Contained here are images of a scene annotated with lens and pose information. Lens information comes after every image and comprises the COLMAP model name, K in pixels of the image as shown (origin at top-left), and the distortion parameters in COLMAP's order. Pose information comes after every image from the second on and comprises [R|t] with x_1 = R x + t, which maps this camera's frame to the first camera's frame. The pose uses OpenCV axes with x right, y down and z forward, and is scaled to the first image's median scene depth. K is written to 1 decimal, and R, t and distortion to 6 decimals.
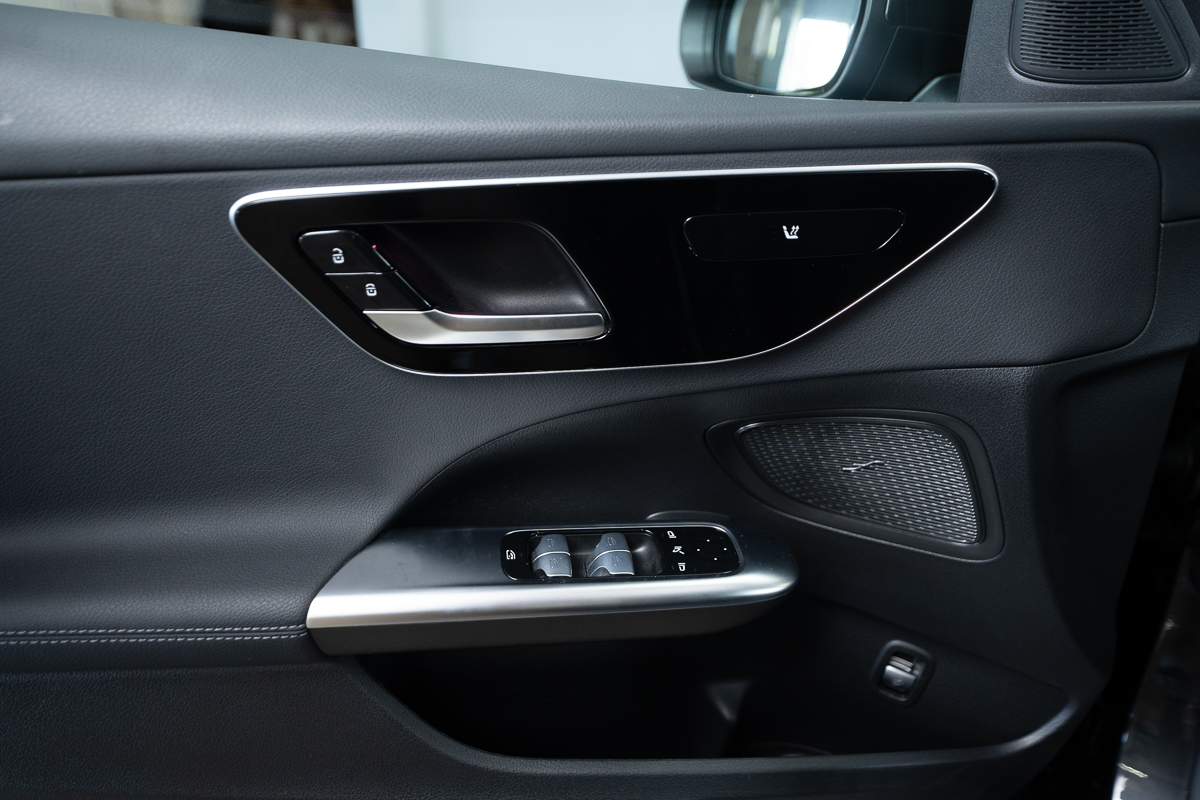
lens RADIAL K [[742.2, 0, 599.1], [0, 742.2, 393.2], [0, 0, 1]] dist [-0.002187, -0.000695]
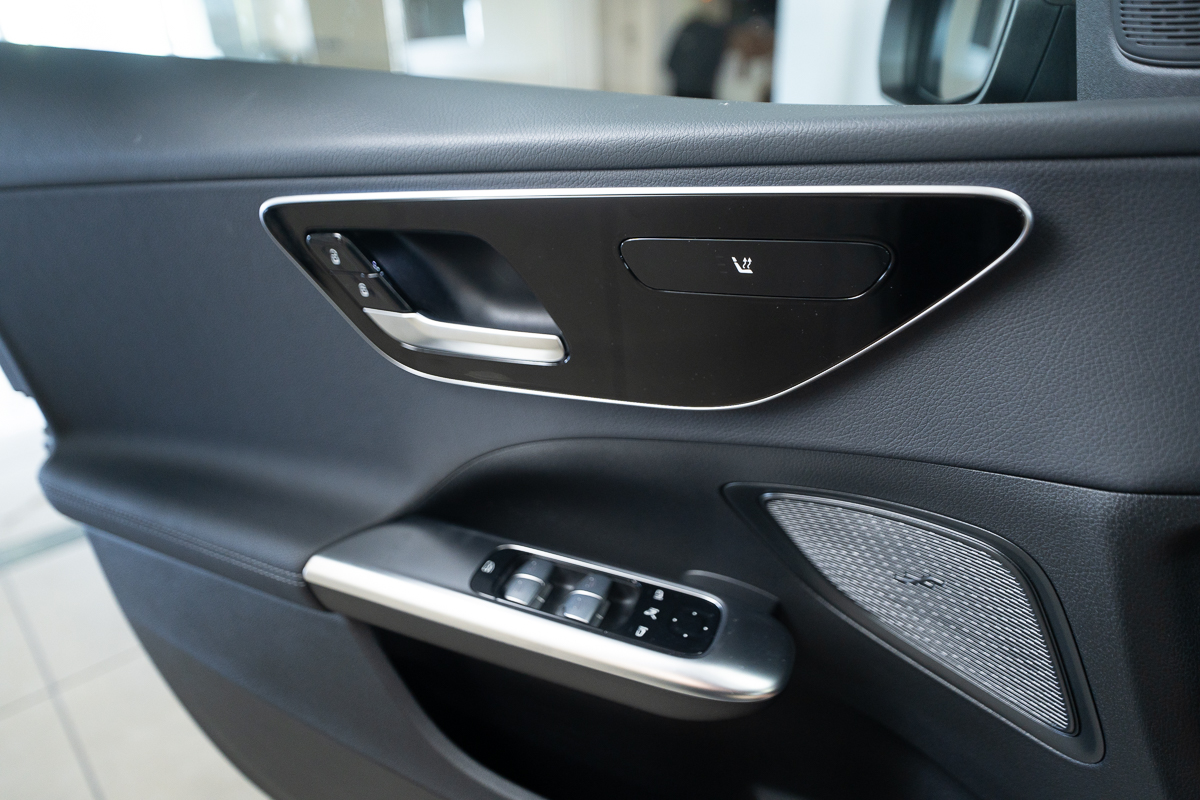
lens RADIAL K [[778.9, 0, 583.8], [0, 778.9, 402.7], [0, 0, 1]] dist [0.002182, -0.019599]
pose [[0.854306, 0.160026, -0.494523, 0.523188], [-0.161629, 0.986046, 0.039861, -0.068594], [0.494002, 0.045876, 0.868250, 0.162297]]
